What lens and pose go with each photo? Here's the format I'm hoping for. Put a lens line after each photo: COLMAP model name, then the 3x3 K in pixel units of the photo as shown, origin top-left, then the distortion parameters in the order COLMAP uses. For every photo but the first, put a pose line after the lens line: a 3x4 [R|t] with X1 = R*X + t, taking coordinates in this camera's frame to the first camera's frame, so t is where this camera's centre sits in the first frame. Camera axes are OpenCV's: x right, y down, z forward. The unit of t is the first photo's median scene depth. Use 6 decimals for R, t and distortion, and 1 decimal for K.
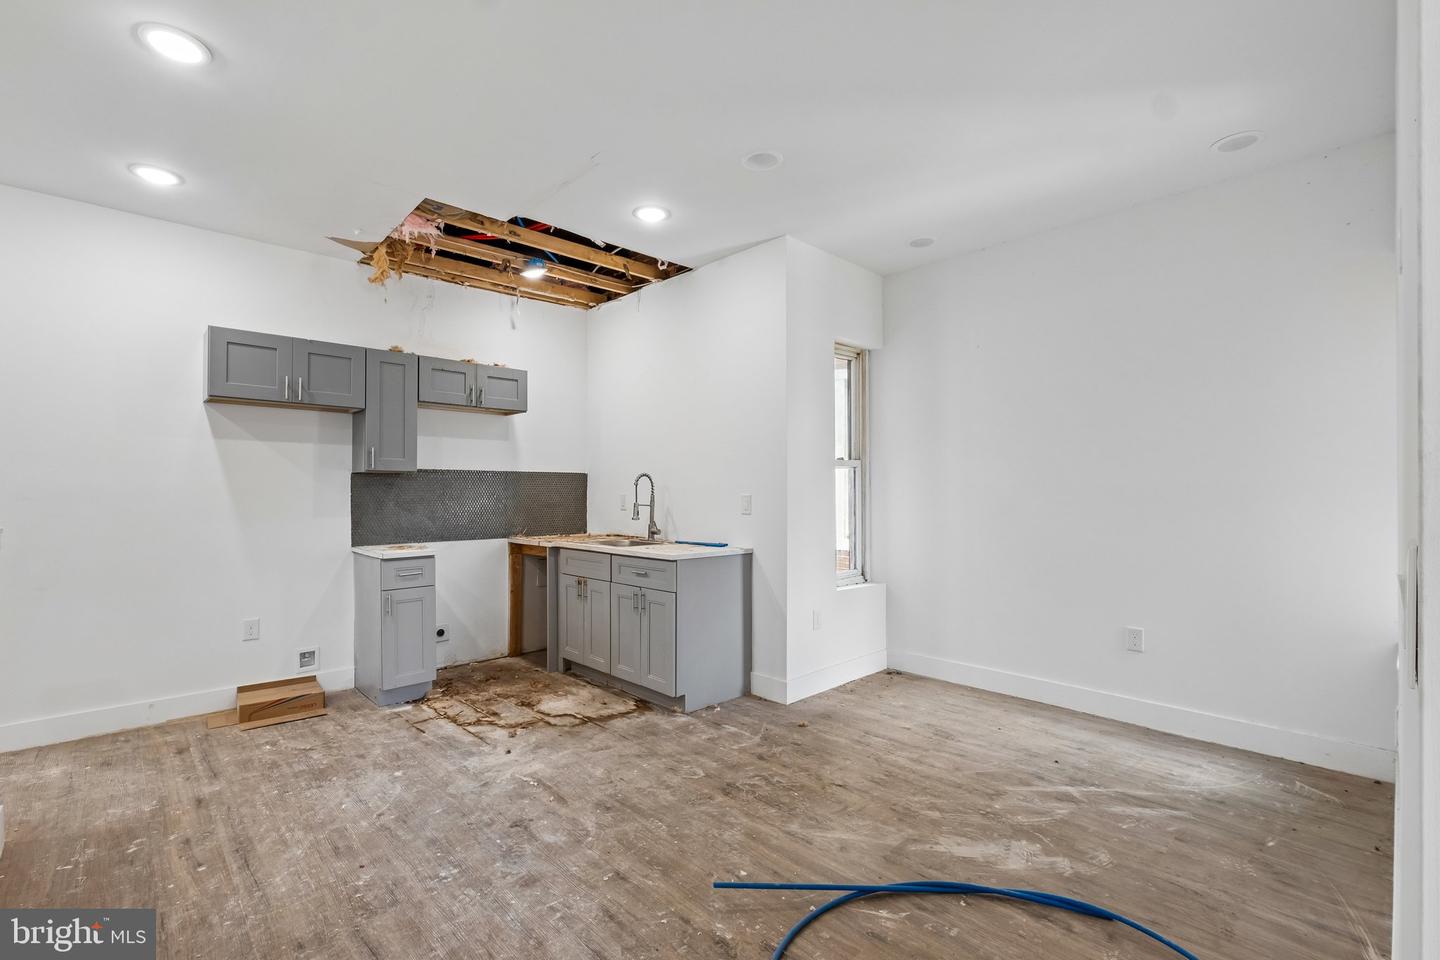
lens RADIAL K [[632.4, 0, 685.5], [0, 632.4, 487.2], [0, 0, 1]] dist [-0.001236, -0.000042]
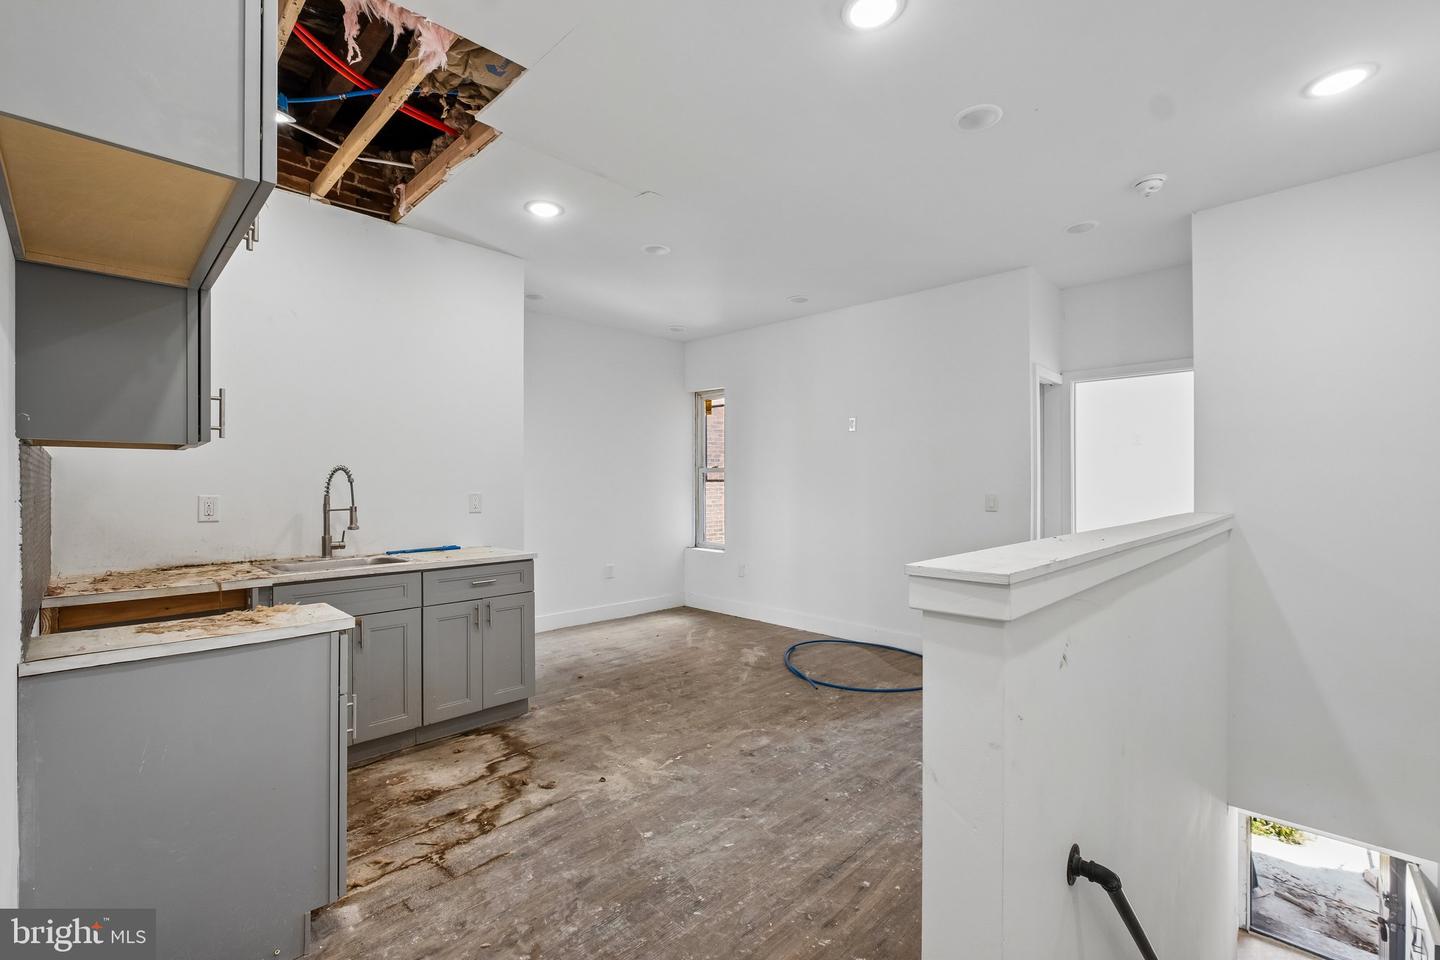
lens RADIAL K [[638.3, 0, 710.0], [0, 638.3, 481.7], [0, 0, 1]] dist [-0.003094, -0.000606]
pose [[-0.050342, 0.005384, 0.998718, -1.128338], [-0.002139, 0.999983, -0.005498, -0.000886], [-0.998730, -0.002413, -0.050329, 0.842071]]
